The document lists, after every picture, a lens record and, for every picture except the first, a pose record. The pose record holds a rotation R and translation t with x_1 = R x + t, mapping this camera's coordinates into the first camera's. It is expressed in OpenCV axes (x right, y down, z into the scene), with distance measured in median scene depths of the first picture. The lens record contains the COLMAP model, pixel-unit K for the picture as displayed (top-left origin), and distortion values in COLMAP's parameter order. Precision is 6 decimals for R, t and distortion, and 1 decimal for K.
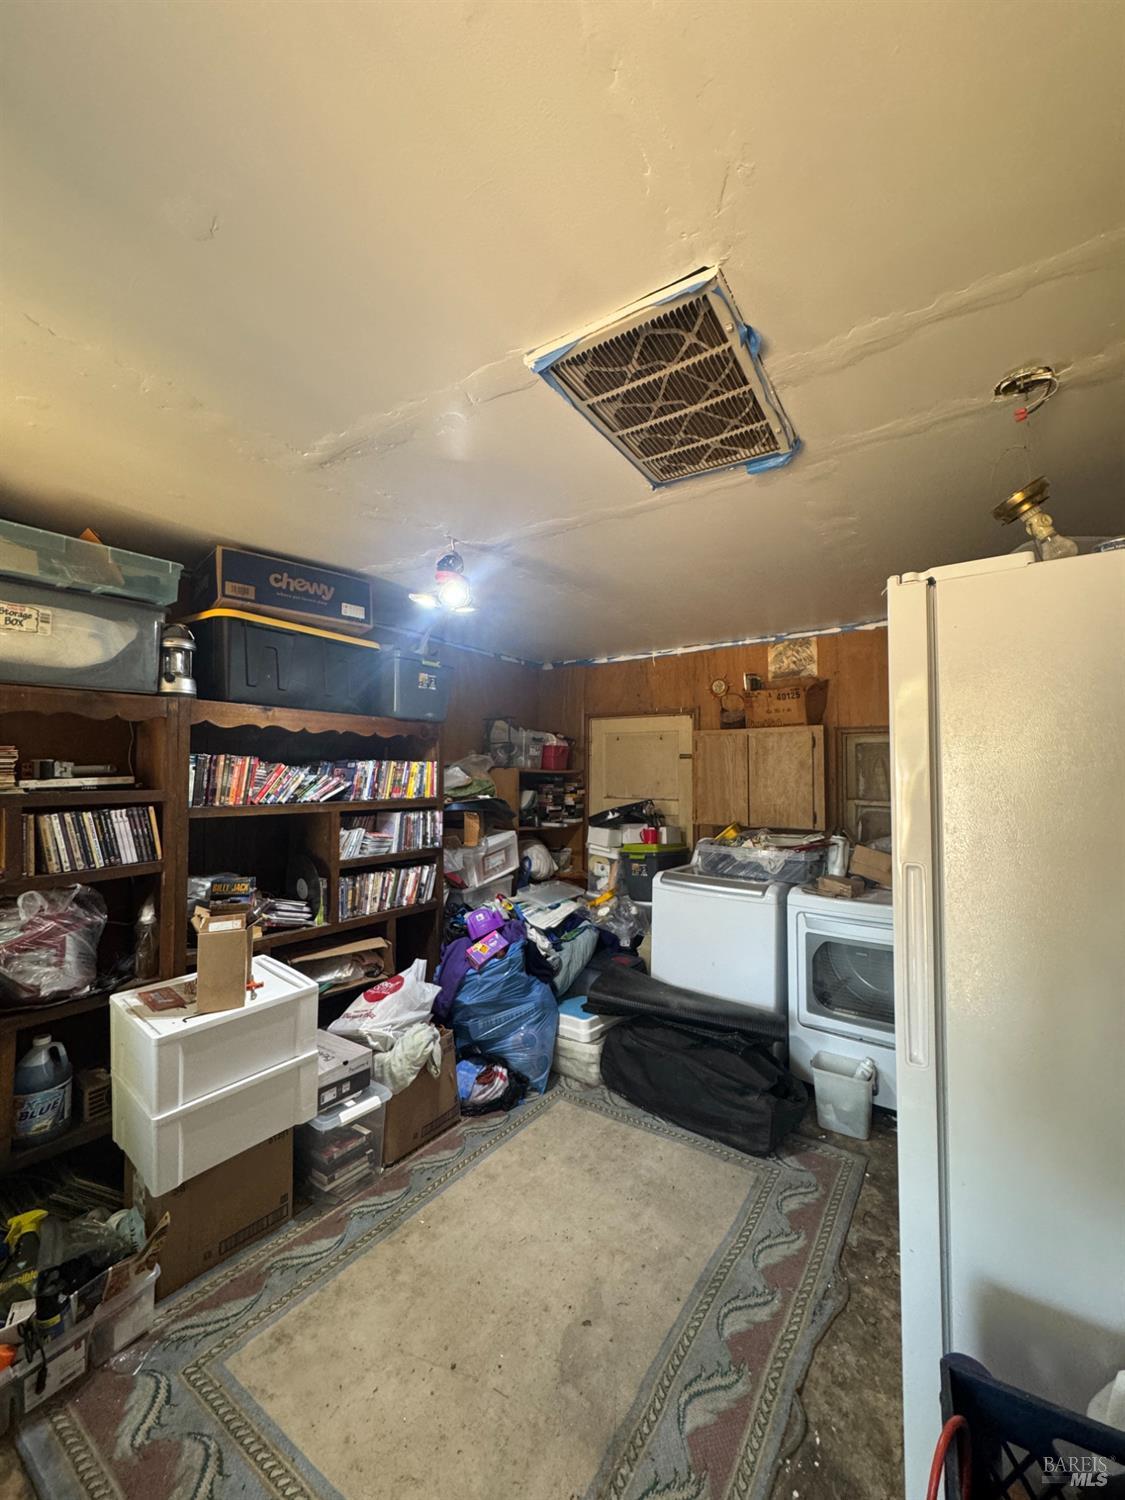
lens RADIAL K [[600.2, 0, 562.3], [0, 600.2, 747.0], [0, 0, 1]] dist [-0.005970, 0.001048]
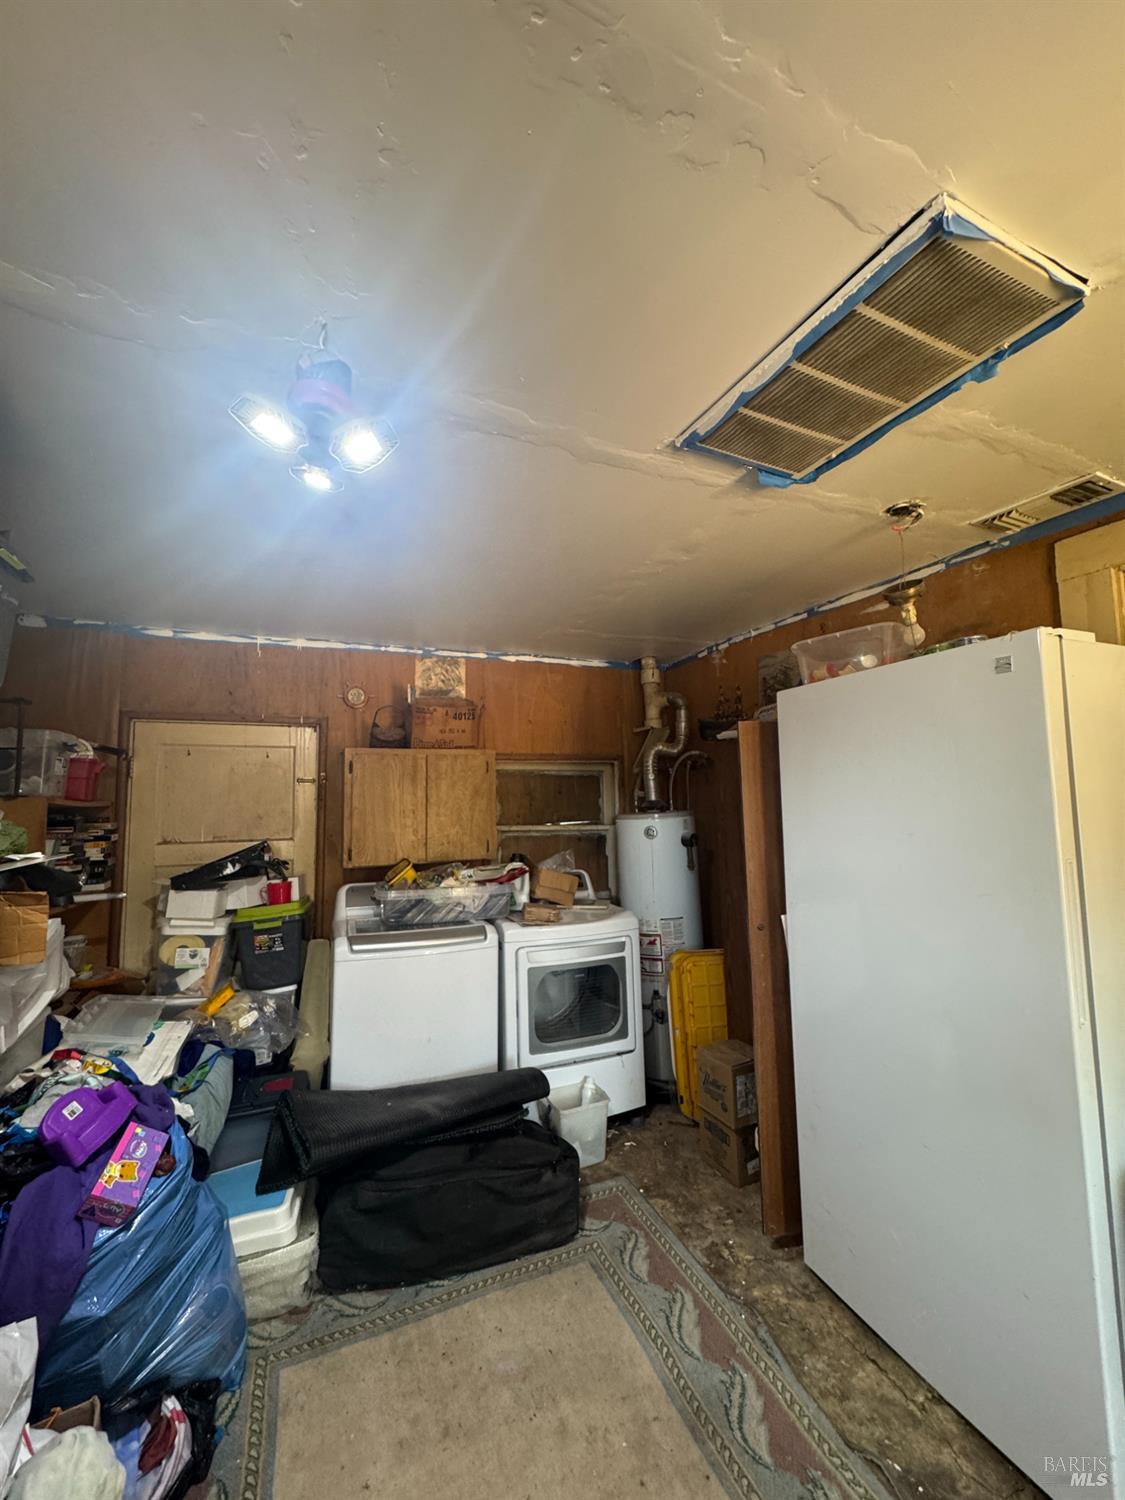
lens RADIAL K [[600.2, 0, 551.3], [0, 600.2, 747.6], [0, 0, 1]] dist [-0.005970, 0.001048]
pose [[0.531389, 0.062029, 0.844854, -0.327416], [-0.017260, 0.997901, -0.062410, 0.018505], [-0.846952, 0.018582, 0.531345, 0.390967]]
